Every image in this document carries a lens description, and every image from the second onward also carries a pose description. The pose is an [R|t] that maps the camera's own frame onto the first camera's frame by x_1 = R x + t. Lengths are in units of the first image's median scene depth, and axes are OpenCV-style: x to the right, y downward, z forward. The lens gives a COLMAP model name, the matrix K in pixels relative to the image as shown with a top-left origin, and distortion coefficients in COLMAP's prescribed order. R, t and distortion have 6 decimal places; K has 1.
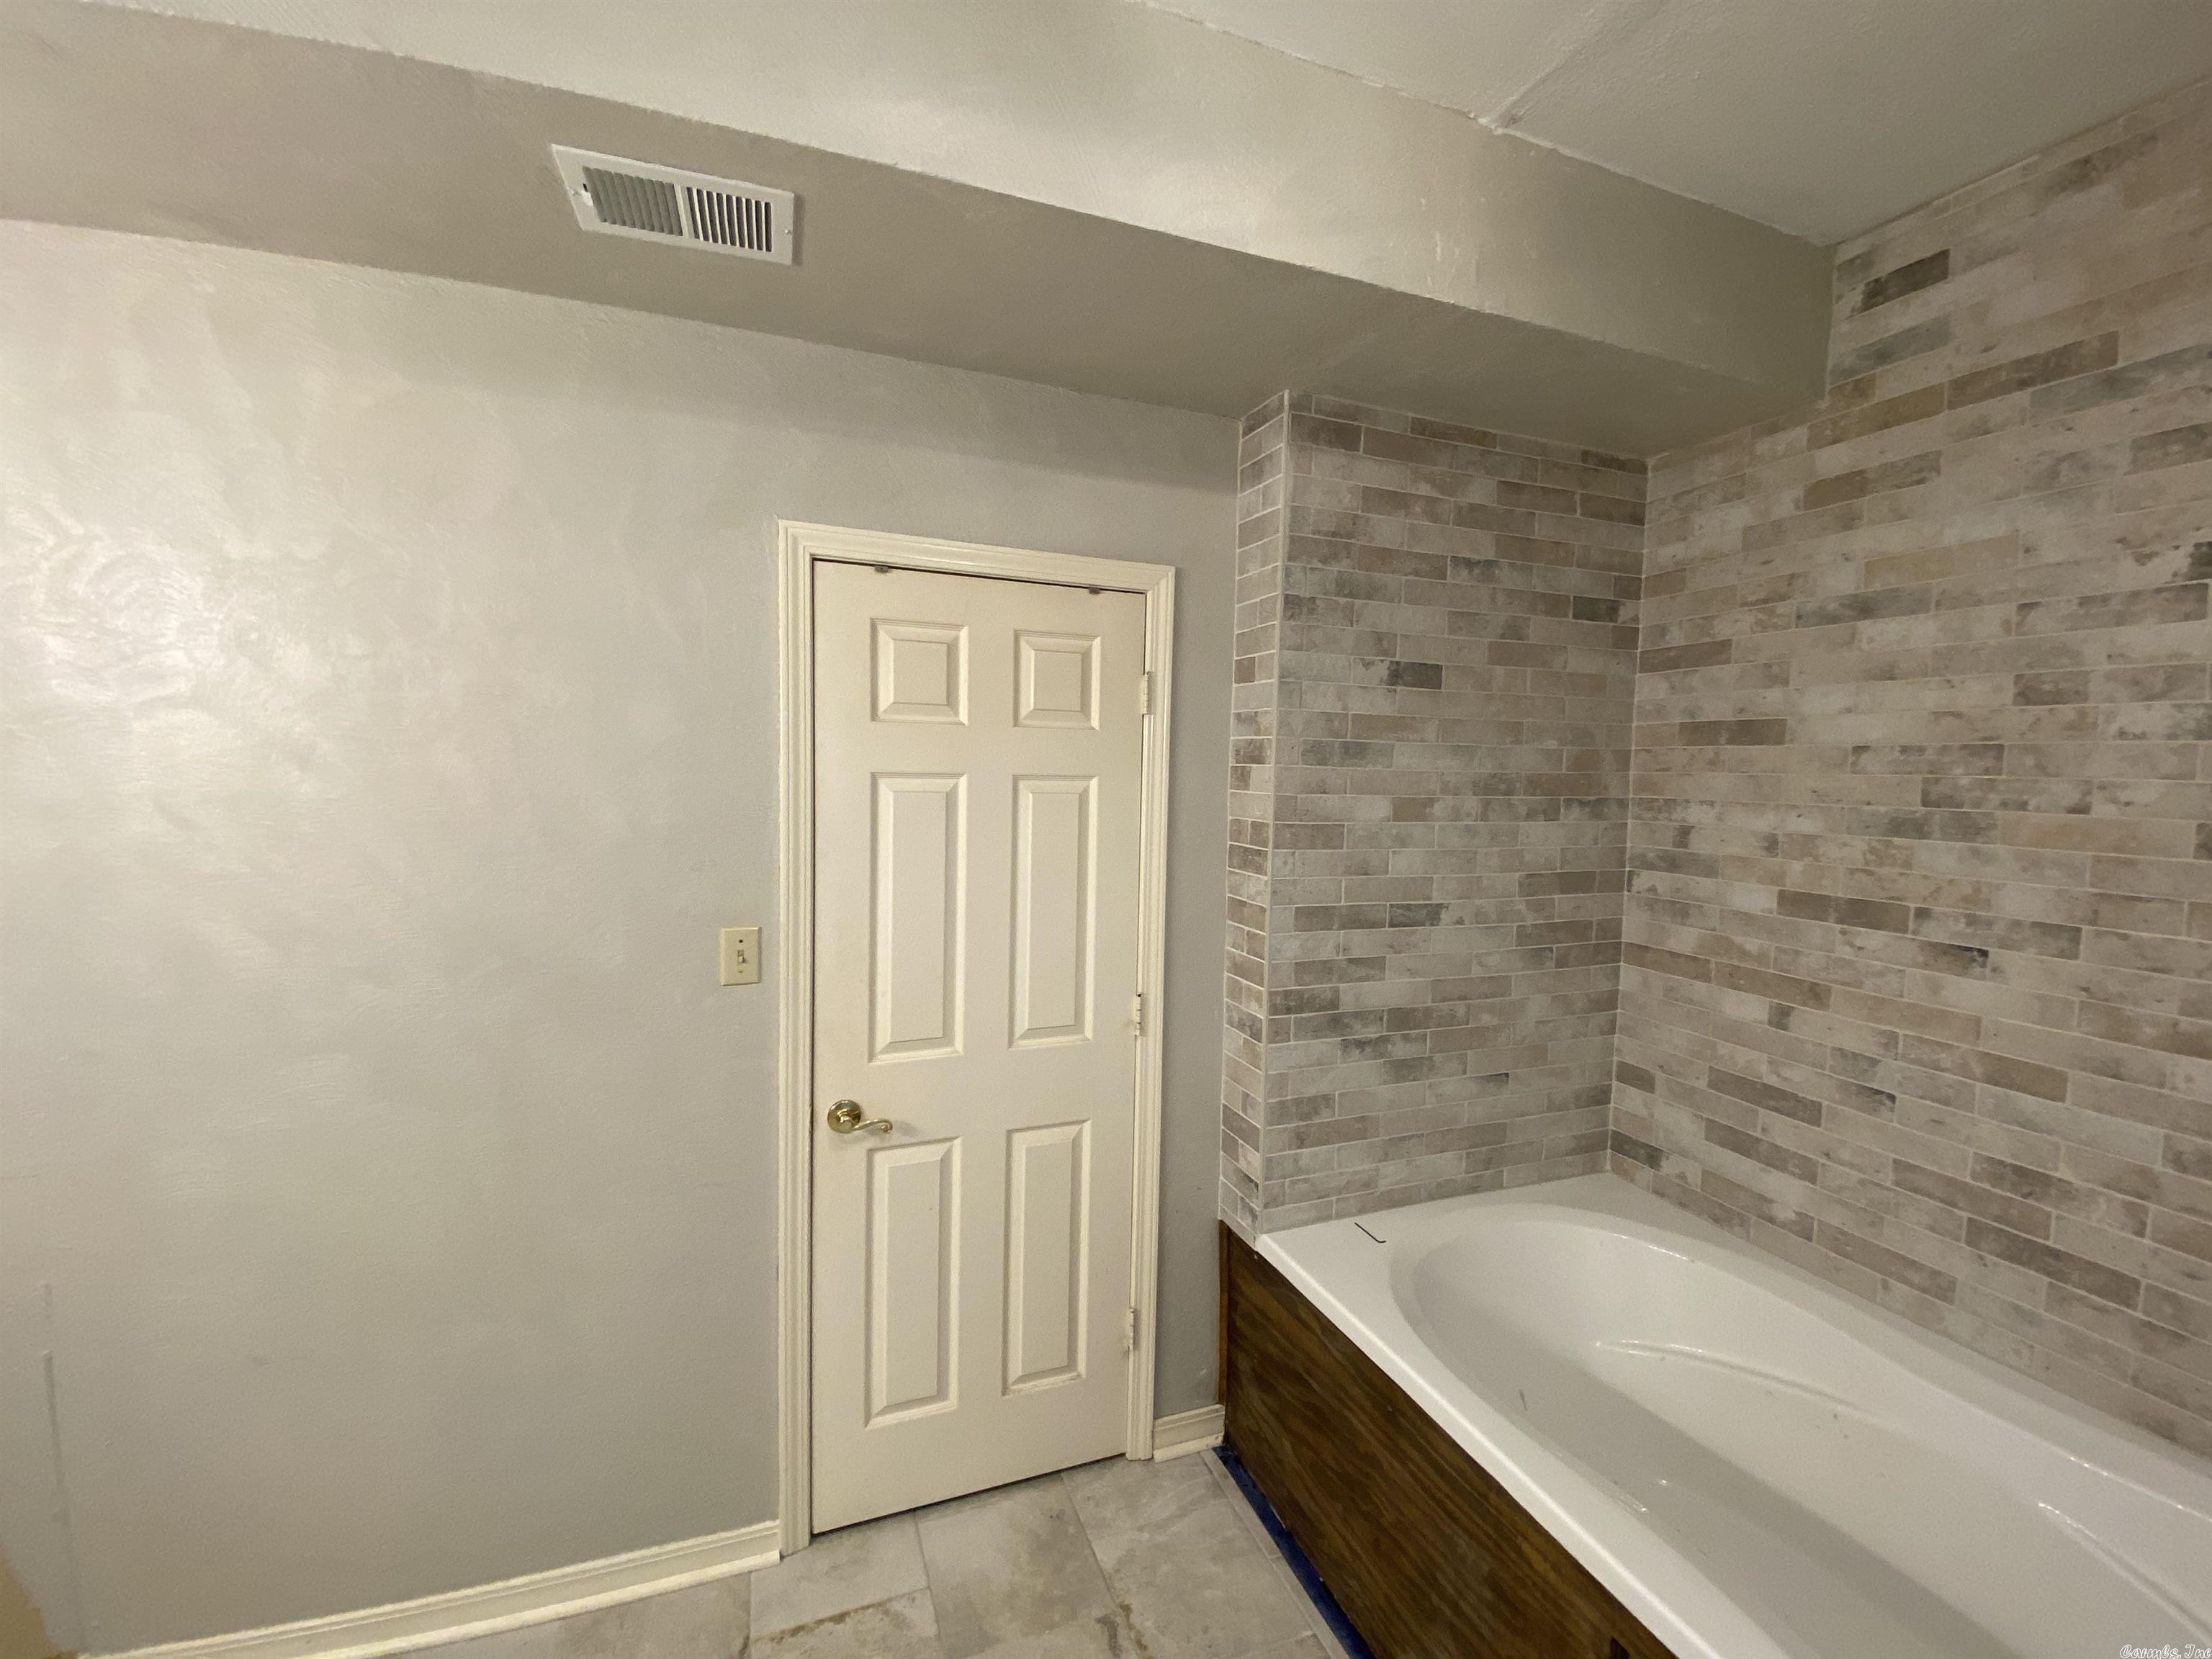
lens RADIAL K [[897.2, 0, 1109.8], [0, 897.2, 826.2], [0, 0, 1]] dist [0.029998, -0.023550]
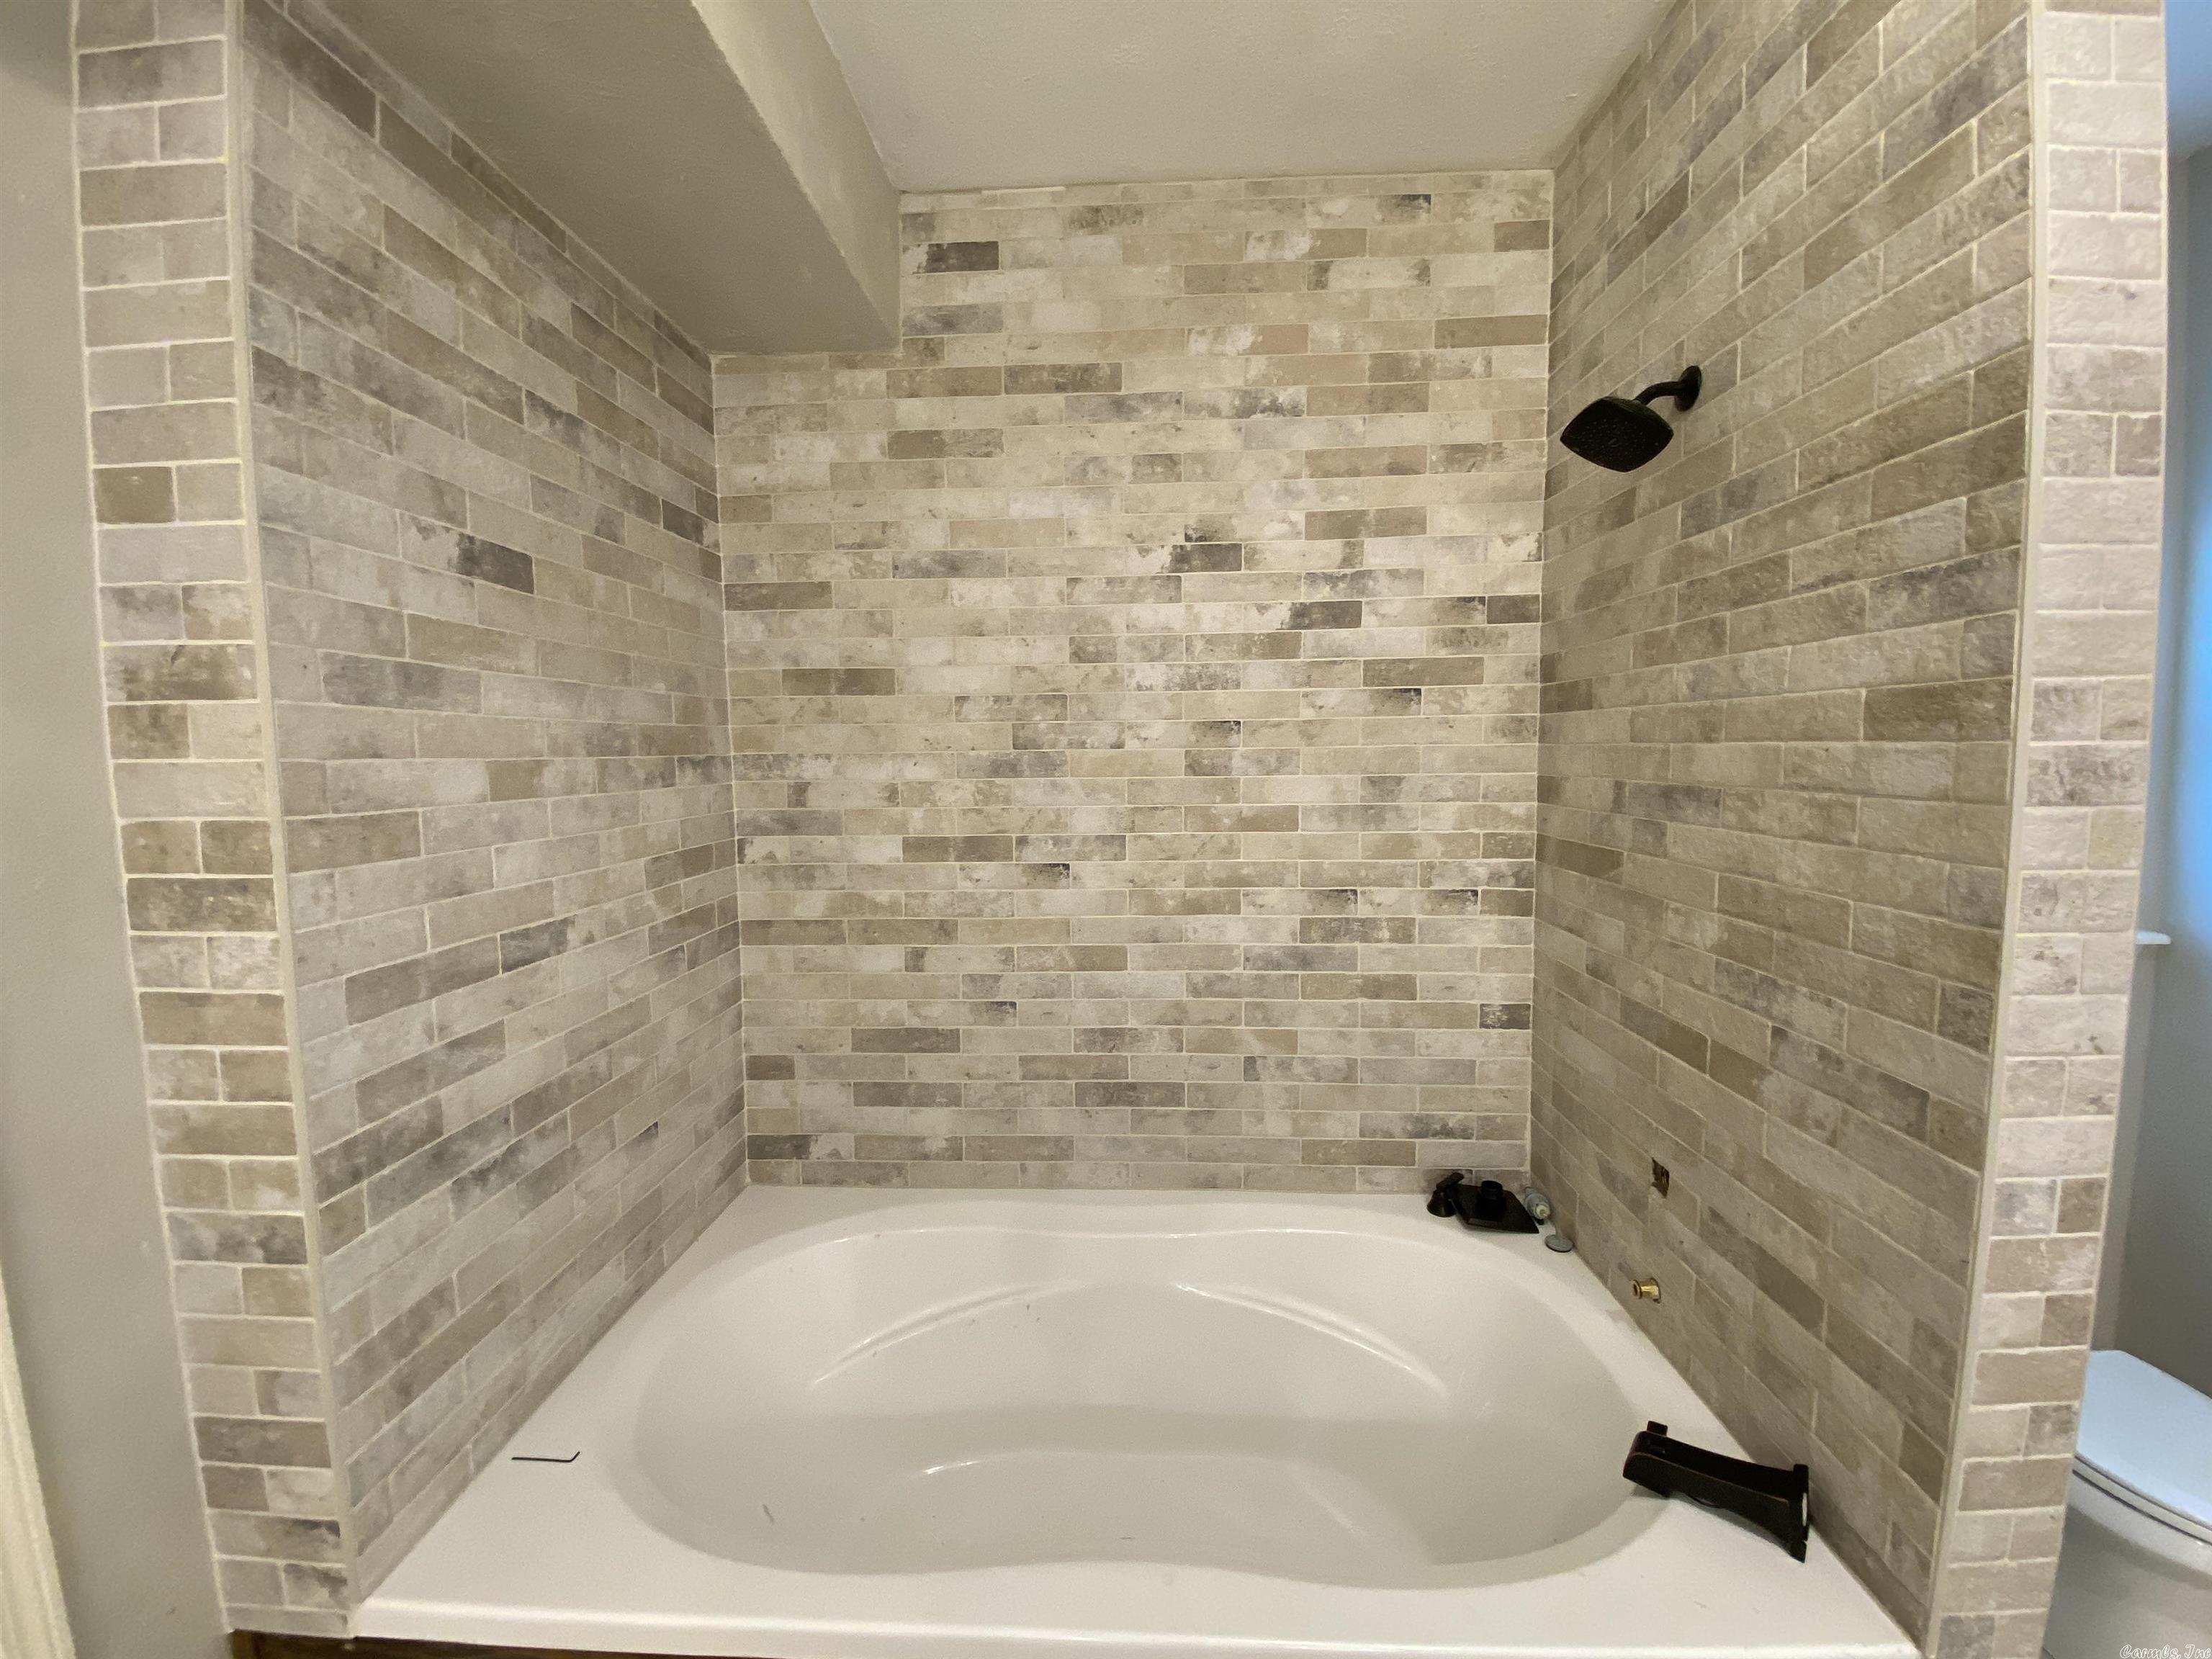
lens RADIAL K [[897.2, 0, 1109.8], [0, 897.2, 826.2], [0, 0, 1]] dist [0.029998, -0.023550]
pose [[0.395991, -0.103606, 0.912391, -0.086416], [0.081095, 0.993678, 0.077640, -0.002195], [-0.914666, 0.043246, 0.401890, 0.379689]]
